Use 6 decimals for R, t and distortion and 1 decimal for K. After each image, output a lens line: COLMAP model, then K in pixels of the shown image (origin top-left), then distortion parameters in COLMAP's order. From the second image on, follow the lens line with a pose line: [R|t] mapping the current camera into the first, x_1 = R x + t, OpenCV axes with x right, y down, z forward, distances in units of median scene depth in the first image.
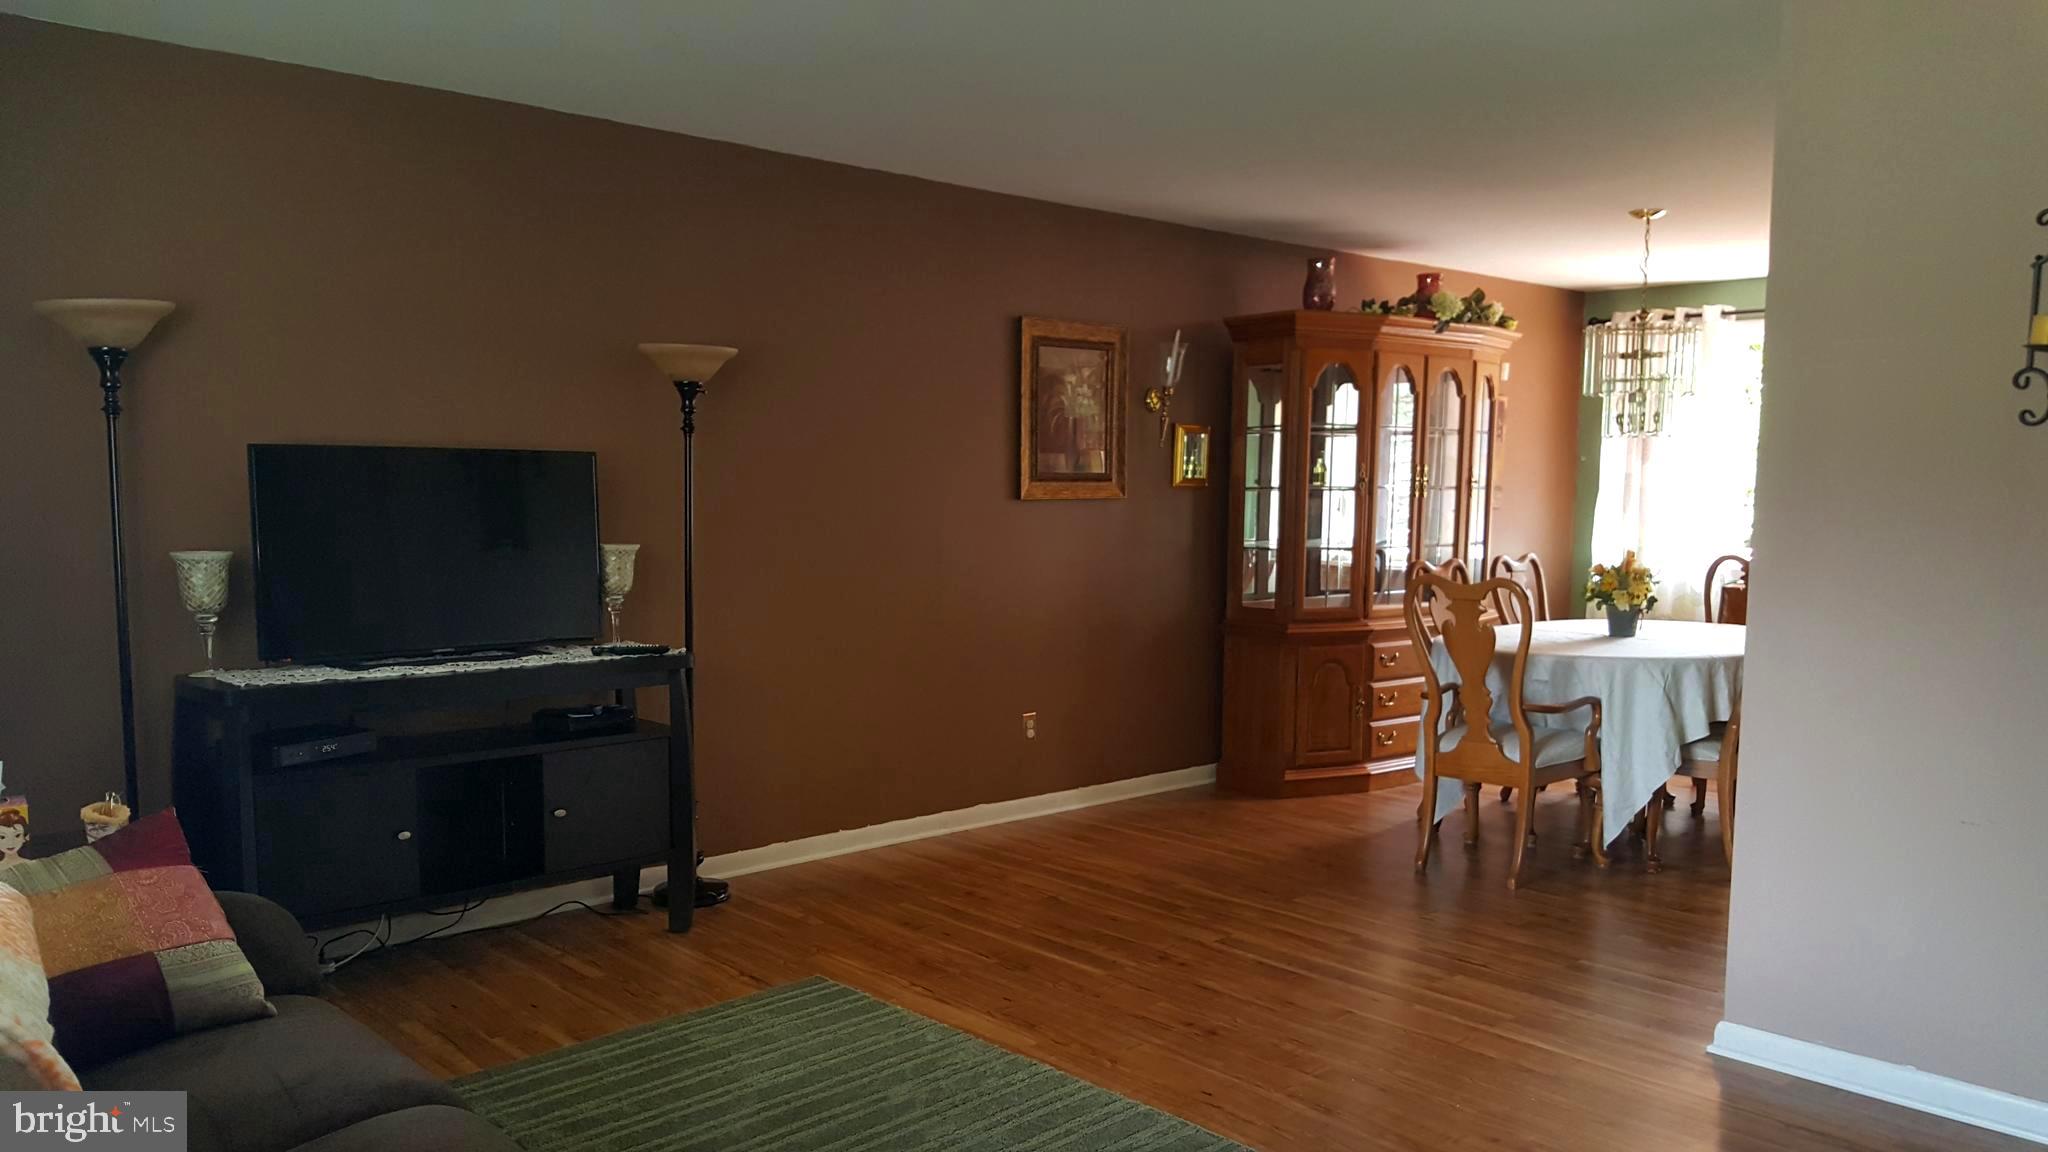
lens RADIAL K [[1544.6, 0, 1018.3], [0, 1544.6, 640.1], [0, 0, 1]] dist [0.165072, -0.320427]
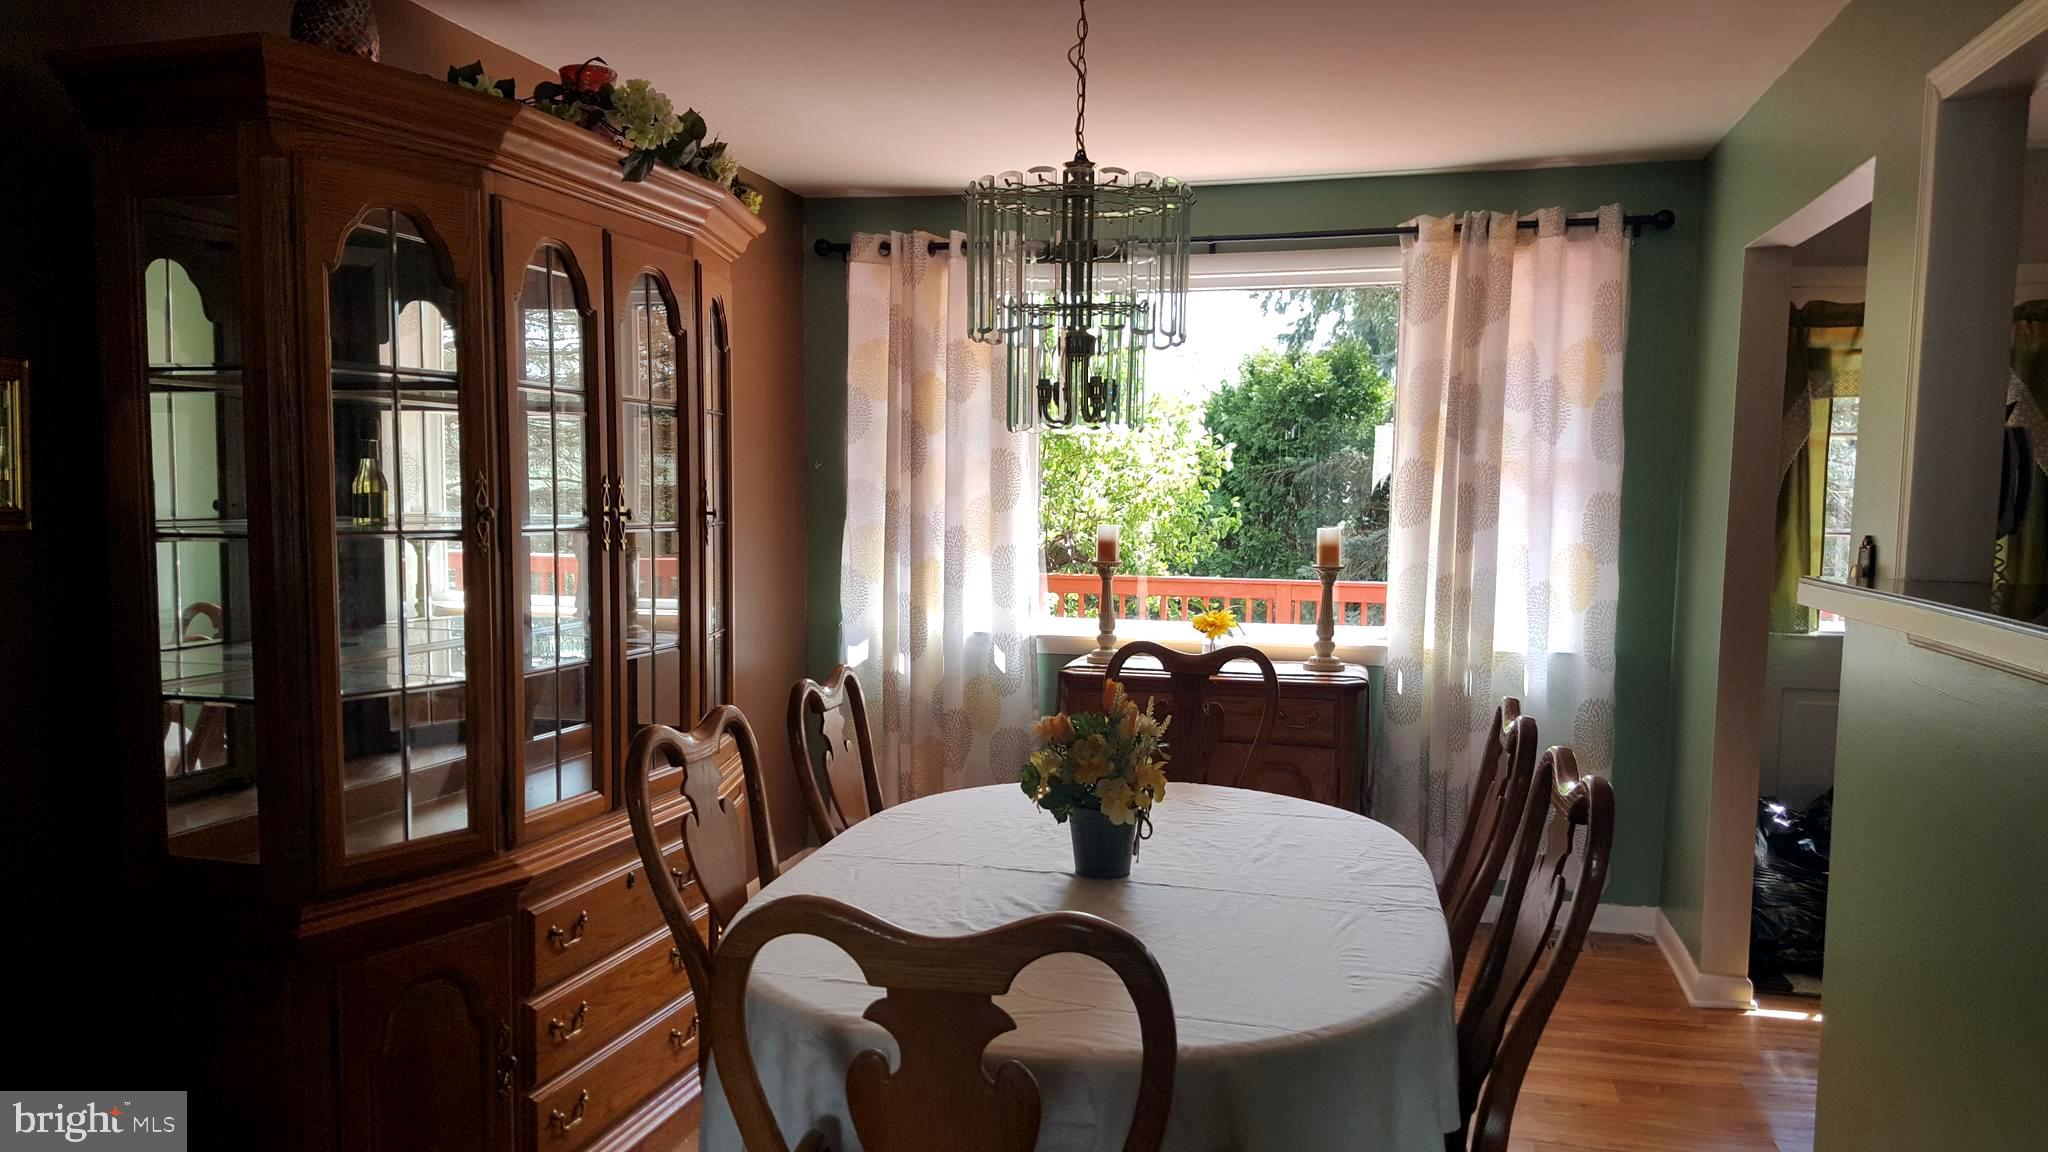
lens RADIAL K [[1544.6, 0, 1018.3], [0, 1544.6, 640.1], [0, 0, 1]] dist [0.165072, -0.320427]
pose [[0.841751, -0.053234, 0.537234, 0.114139], [0.052677, 0.998477, 0.016403, -0.067413], [-0.537289, 0.014493, 0.843274, 0.564498]]
